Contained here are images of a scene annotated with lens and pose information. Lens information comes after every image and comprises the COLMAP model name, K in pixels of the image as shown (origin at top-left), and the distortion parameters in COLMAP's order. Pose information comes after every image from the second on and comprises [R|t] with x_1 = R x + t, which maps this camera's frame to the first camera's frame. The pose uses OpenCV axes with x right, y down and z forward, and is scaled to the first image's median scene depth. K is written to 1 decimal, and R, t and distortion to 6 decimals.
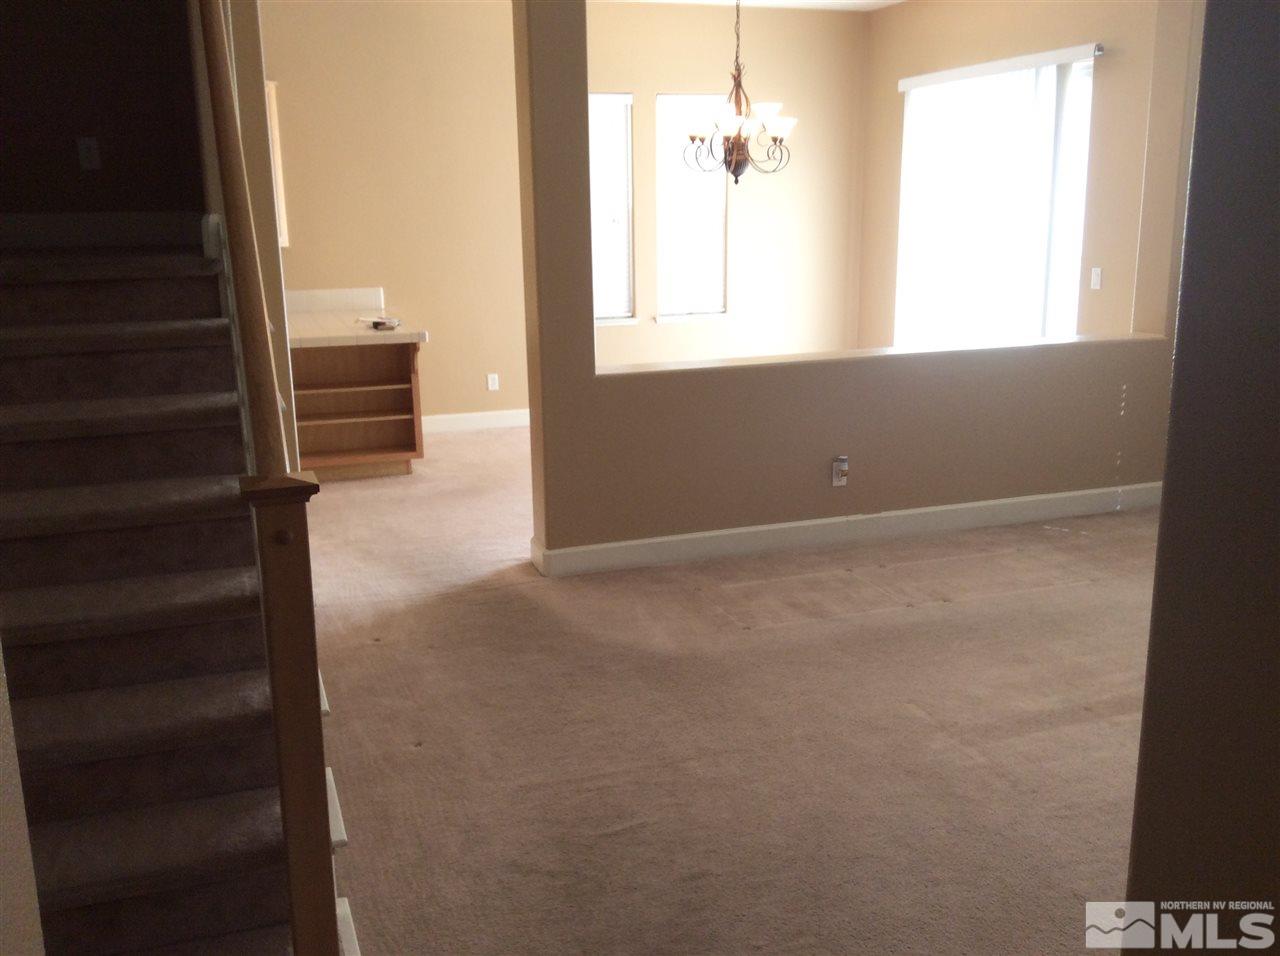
lens RADIAL K [[1197.9, 0, 664.8], [0, 1197.9, 475.7], [0, 0, 1]] dist [0.179862, -0.444758]
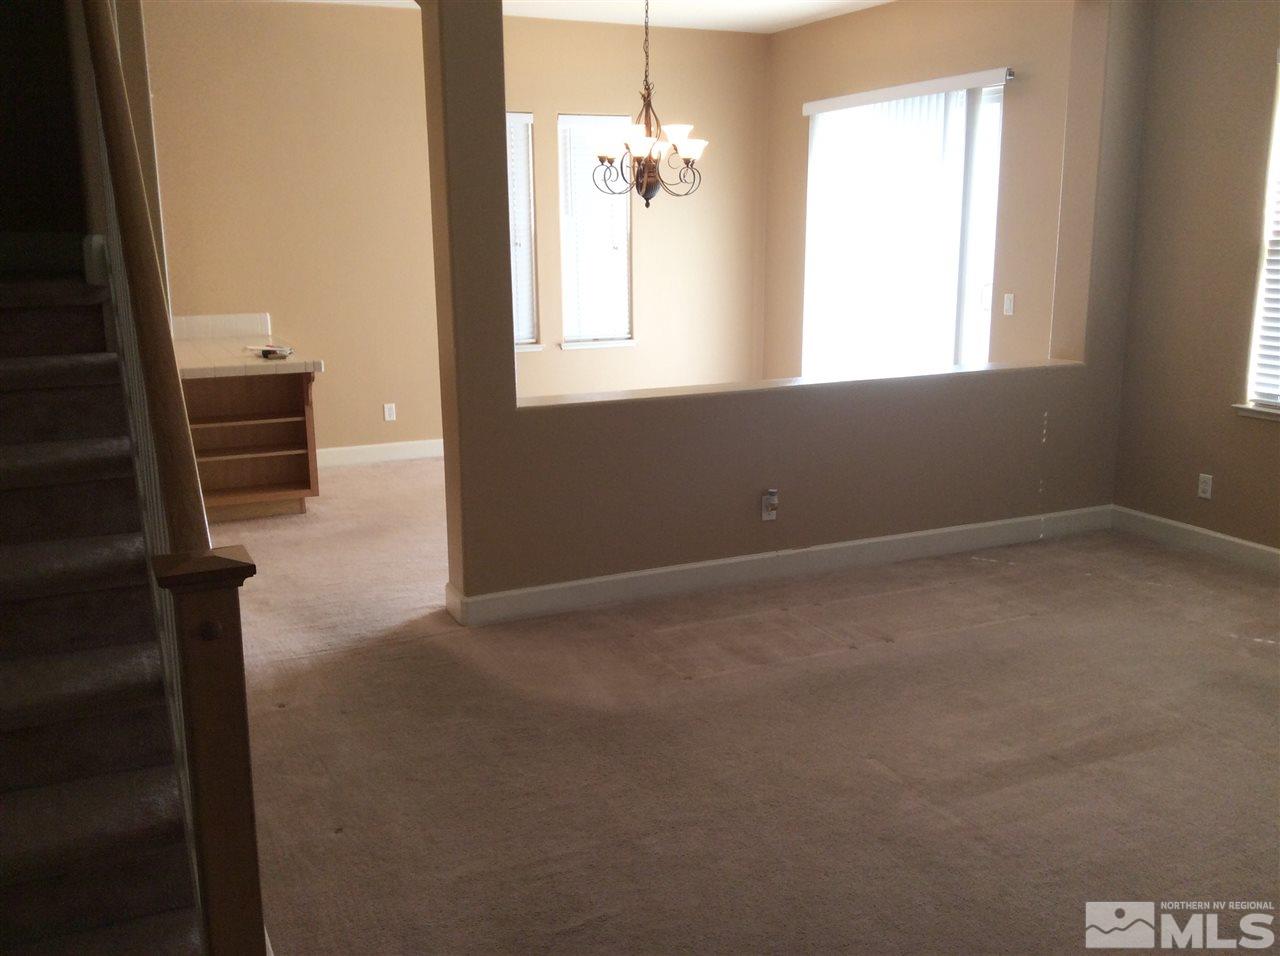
lens RADIAL K [[1197.9, 0, 664.8], [0, 1197.9, 475.7], [0, 0, 1]] dist [0.179862, -0.444758]
pose [[0.995234, -0.013967, 0.096510, -0.031638], [0.015758, 0.999717, -0.017817, -0.011905], [-0.096234, 0.019253, 0.995173, 0.056223]]
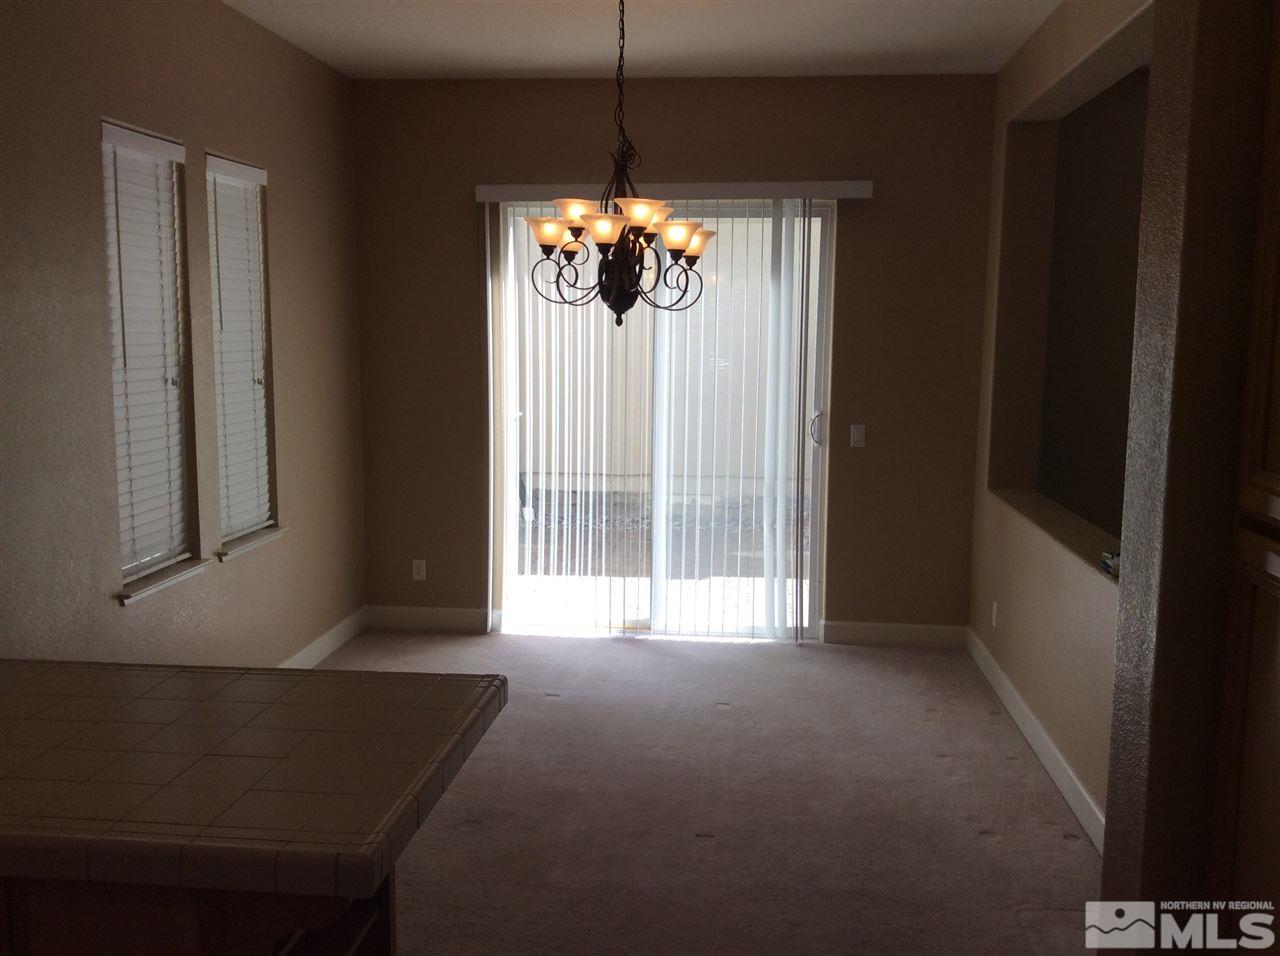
lens RADIAL K [[1197.9, 0, 664.8], [0, 1197.9, 475.7], [0, 0, 1]] dist [0.179862, -0.444758]
pose [[0.419427, -0.099175, 0.902356, -0.691680], [0.187358, 0.982070, 0.020849, -0.237327], [-0.888244, 0.160319, 0.430488, 0.993462]]
